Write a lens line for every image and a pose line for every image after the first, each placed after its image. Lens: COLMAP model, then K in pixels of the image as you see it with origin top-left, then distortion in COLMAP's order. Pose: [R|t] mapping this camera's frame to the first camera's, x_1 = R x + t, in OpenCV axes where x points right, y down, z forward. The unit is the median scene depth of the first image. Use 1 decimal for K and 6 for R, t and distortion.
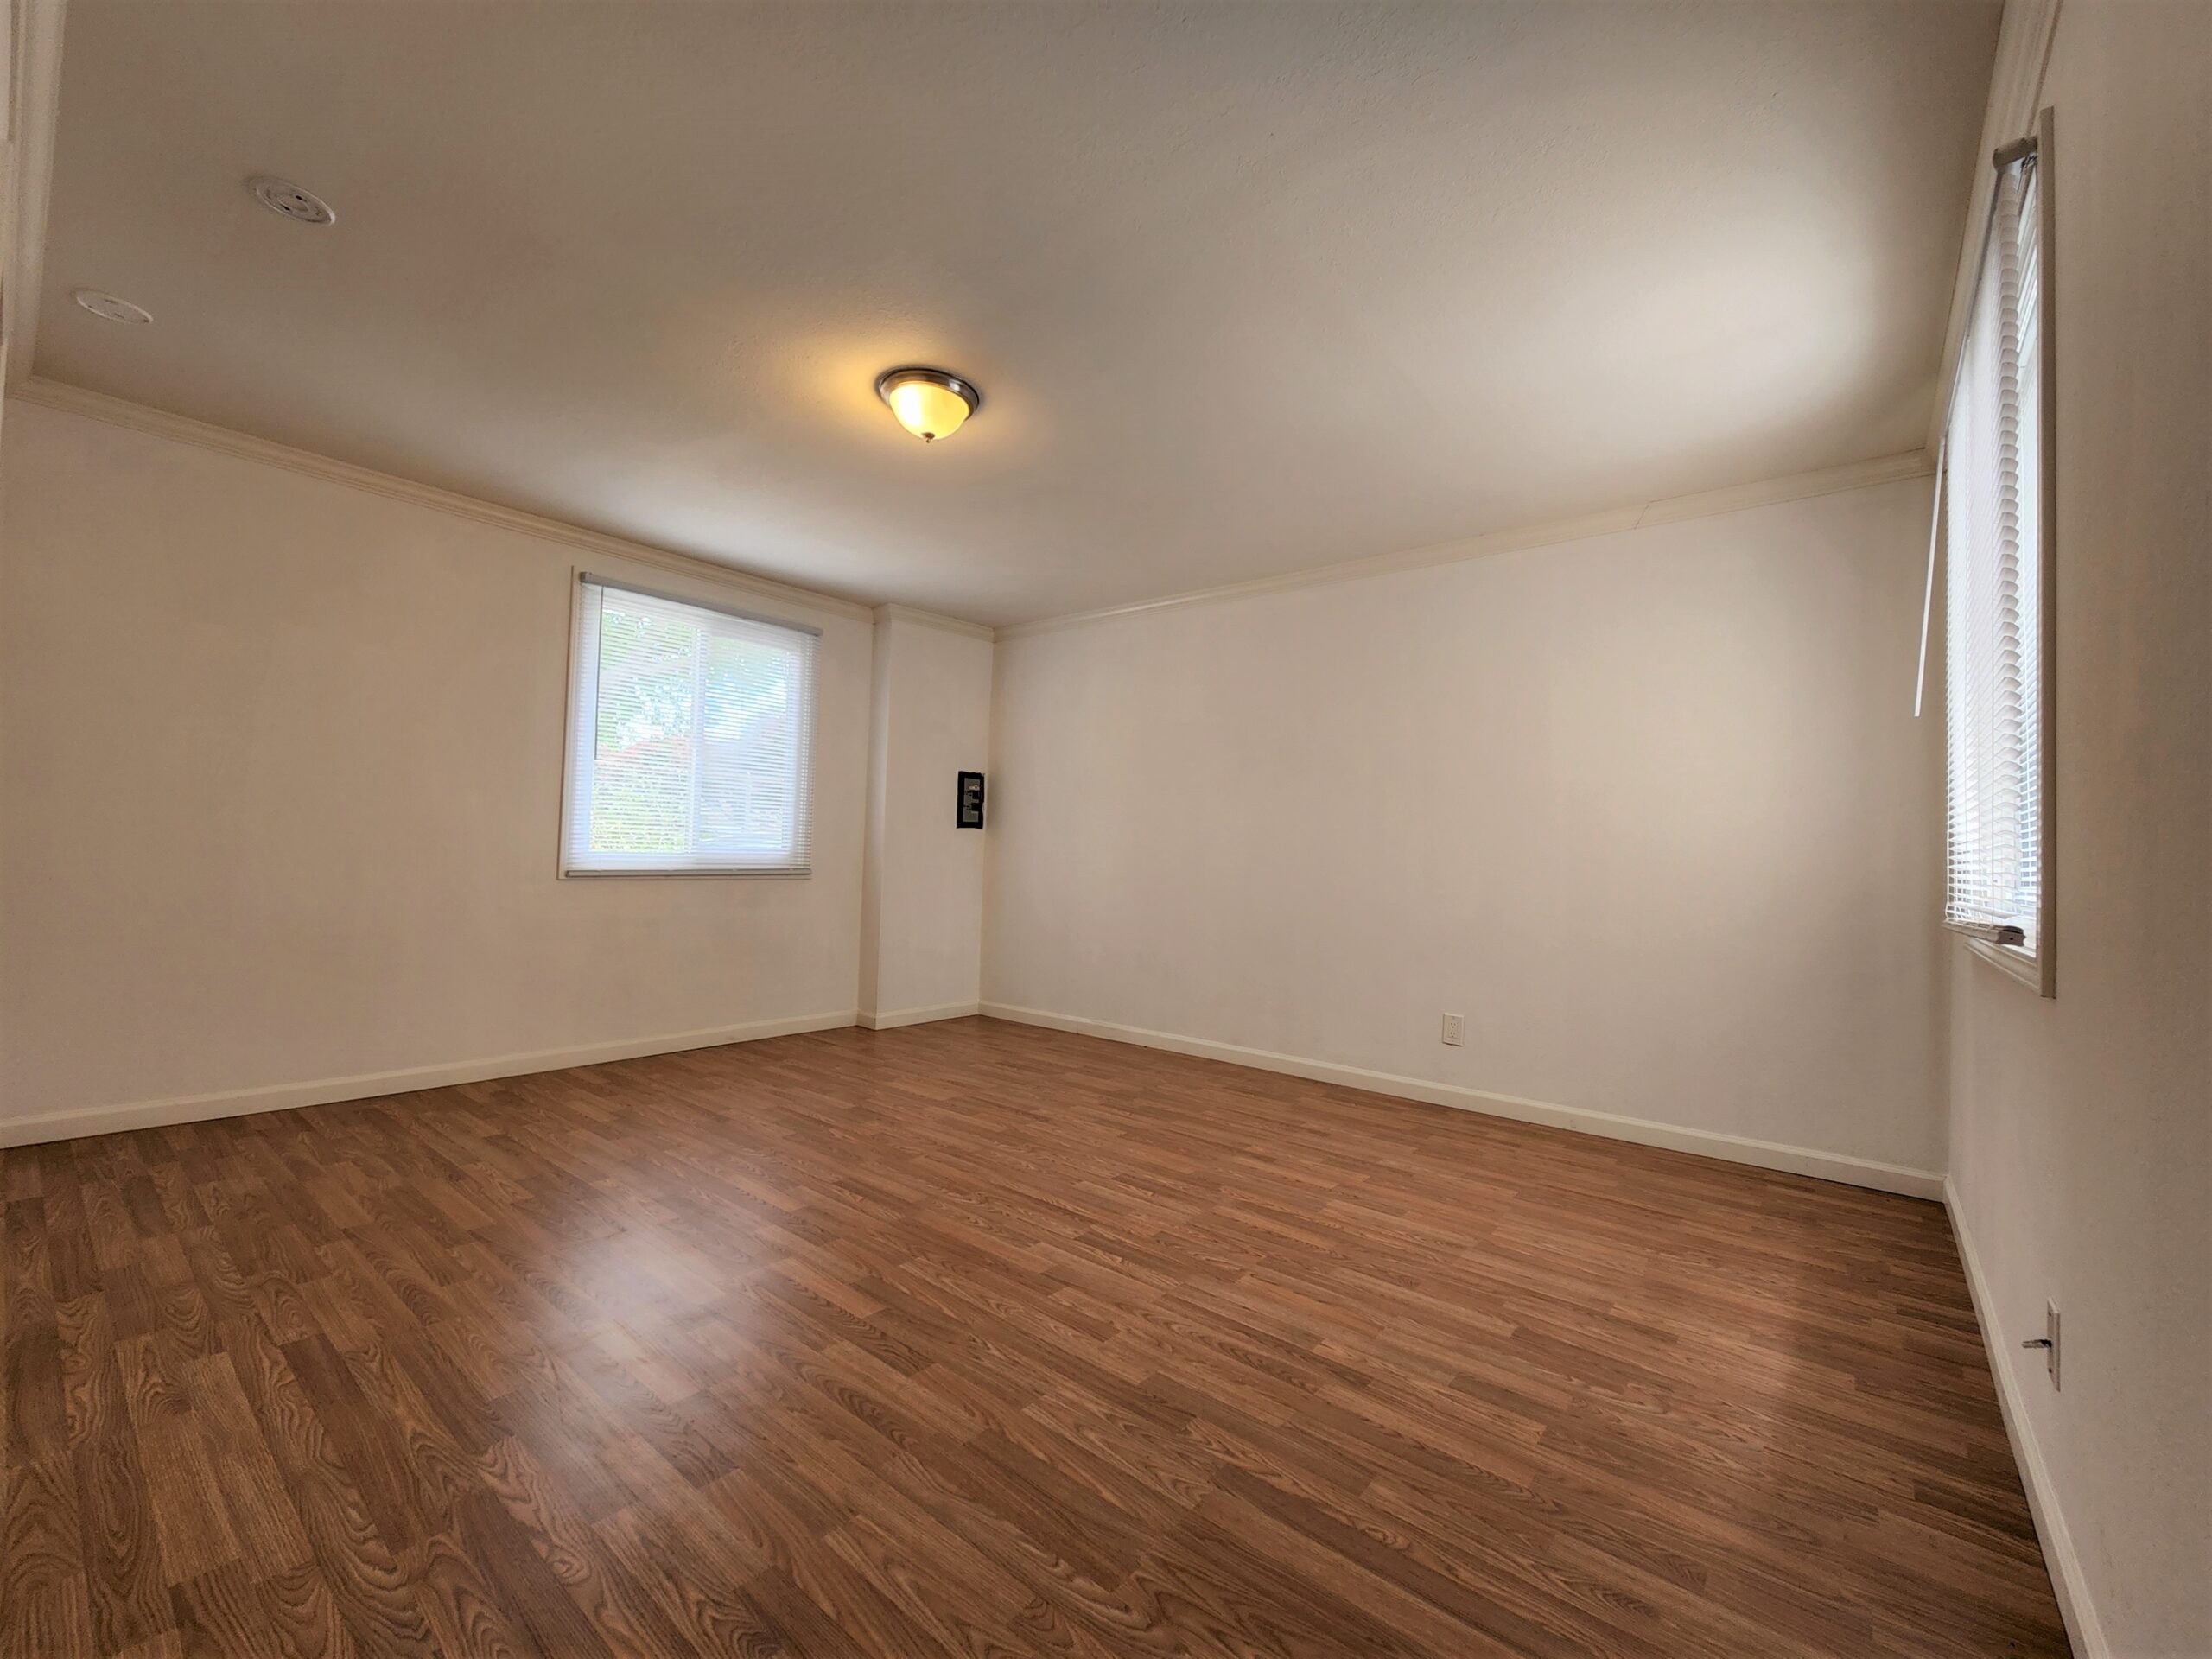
lens RADIAL K [[919.0, 0, 1116.1], [0, 919.0, 825.2], [0, 0, 1]] dist [-0.000521, -0.000439]
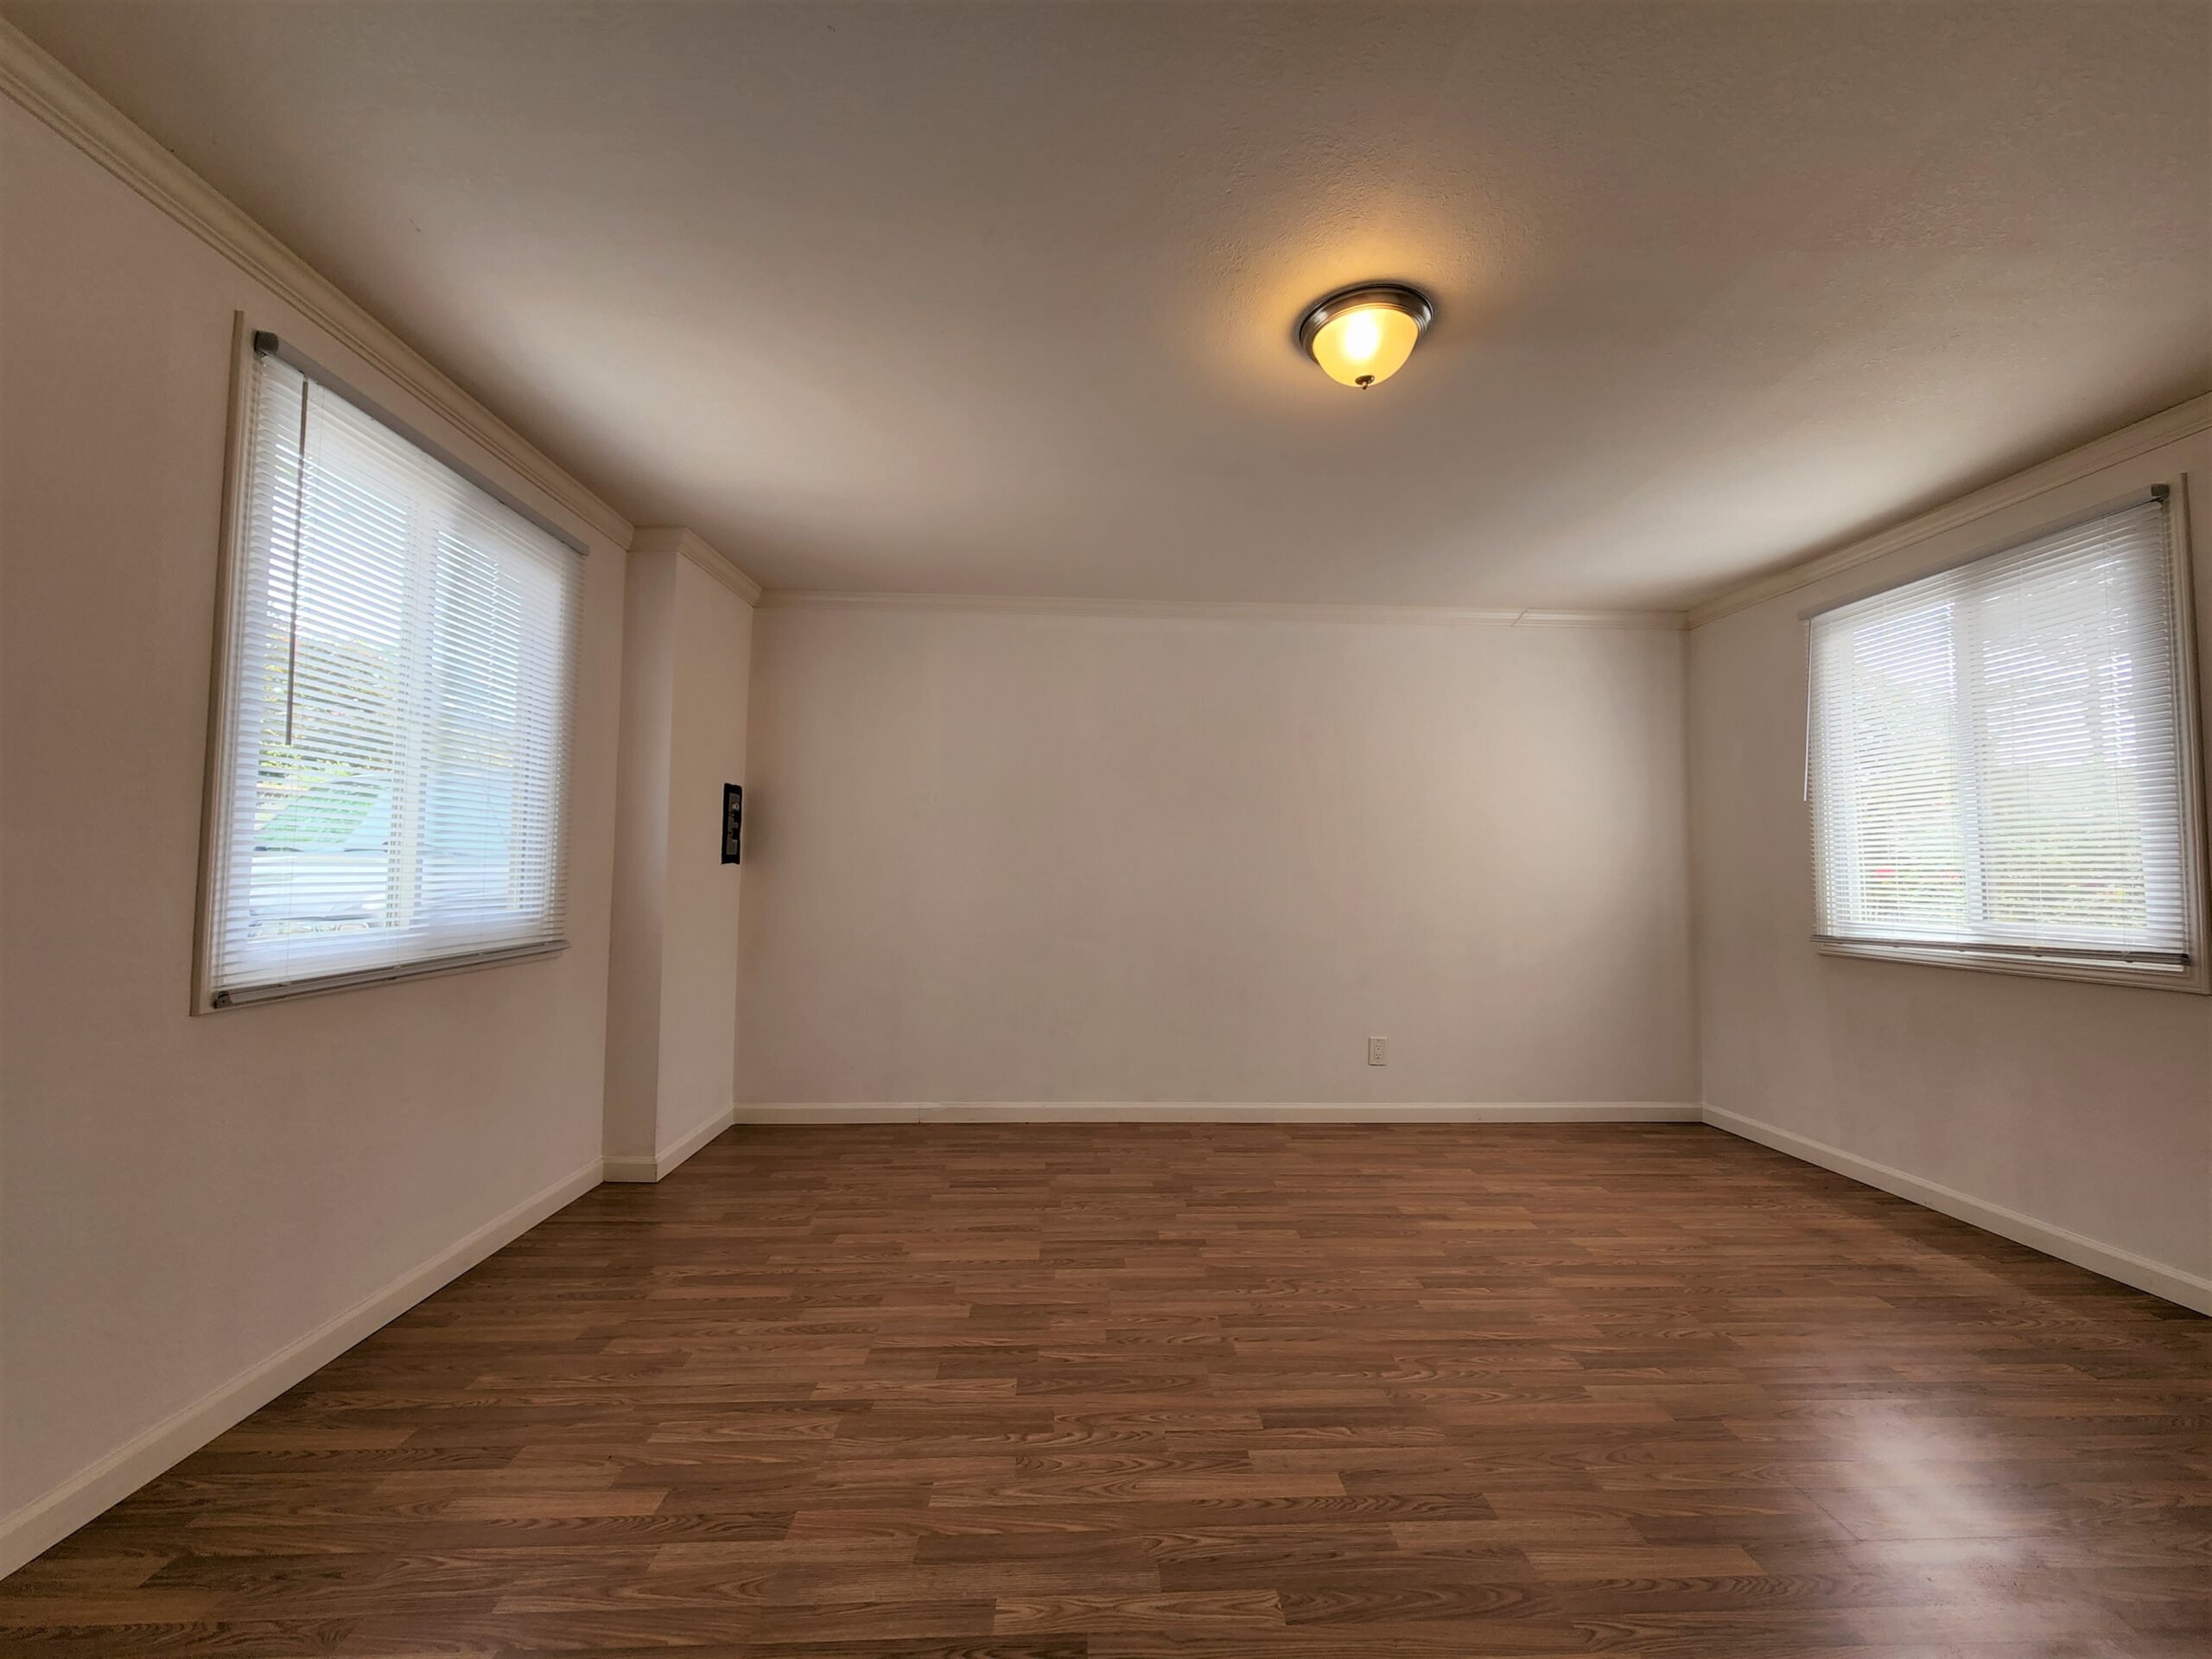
lens RADIAL K [[912.6, 0, 1109.2], [0, 912.6, 823.9], [0, 0, 1]] dist [-0.001020, -0.000471]
pose [[0.743103, 0.014981, 0.669009, -0.723761], [-0.010496, 0.999887, -0.010731, -0.039875], [-0.669094, 0.000953, 0.743177, 0.490753]]
